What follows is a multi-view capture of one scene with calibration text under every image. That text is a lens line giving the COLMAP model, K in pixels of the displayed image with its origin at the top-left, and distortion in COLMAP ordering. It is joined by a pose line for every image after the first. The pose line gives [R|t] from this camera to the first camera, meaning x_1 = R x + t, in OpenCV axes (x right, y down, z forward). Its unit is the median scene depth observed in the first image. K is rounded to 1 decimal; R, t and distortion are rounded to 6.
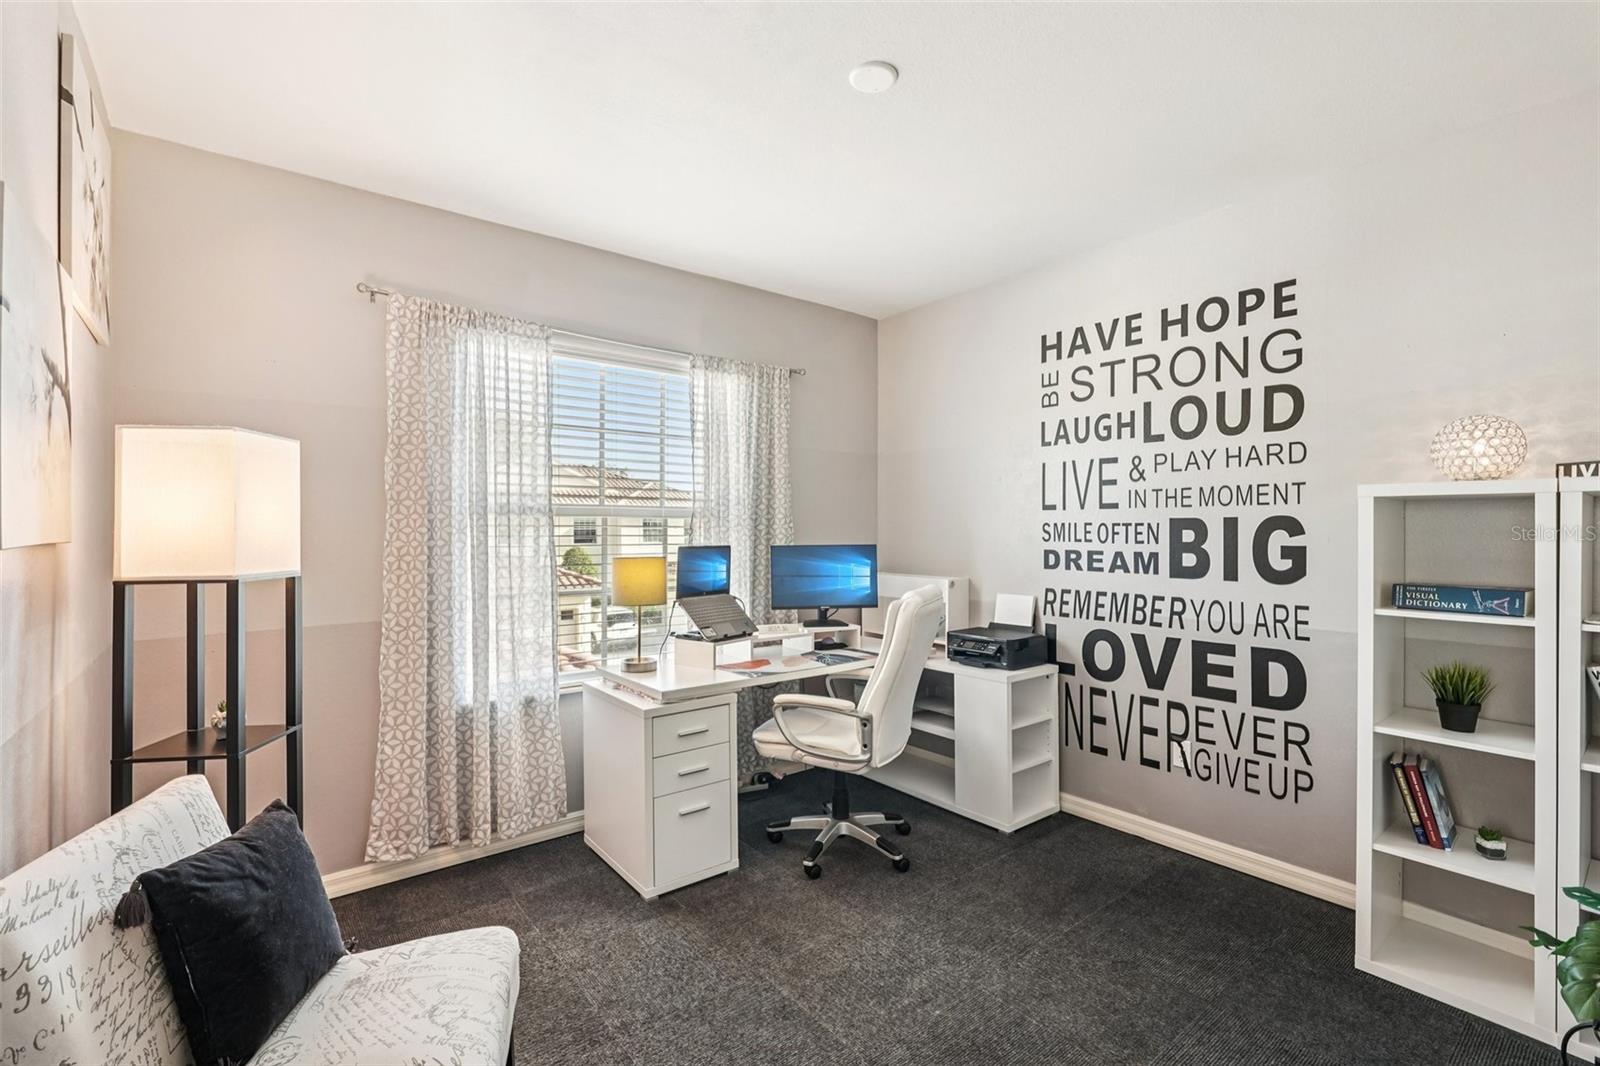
lens RADIAL K [[728.1, 0, 792.5], [0, 728.1, 531.6], [0, 0, 1]] dist [-0.003872, -0.000073]
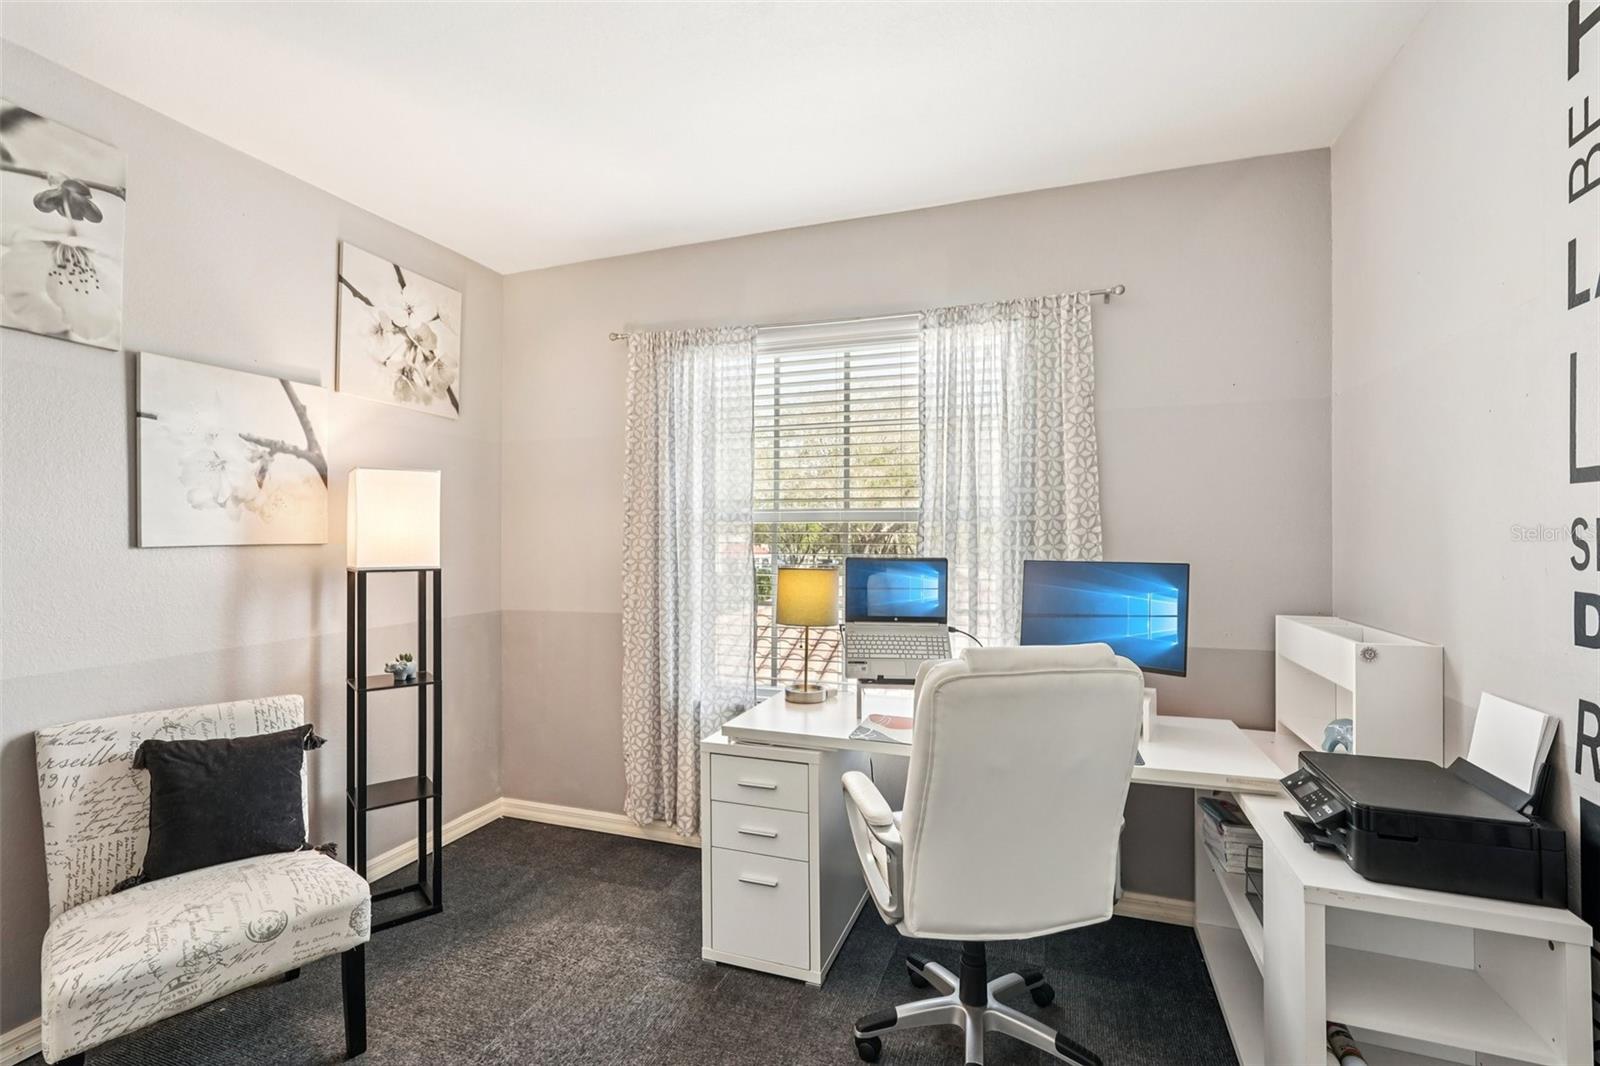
lens RADIAL K [[728.1, 0, 792.5], [0, 728.1, 531.6], [0, 0, 1]] dist [-0.003872, -0.000073]
pose [[0.523428, -0.005072, -0.852055, 0.525604], [-0.002413, 0.999969, -0.007435, -0.002024], [0.852067, 0.005948, 0.523399, 0.548453]]
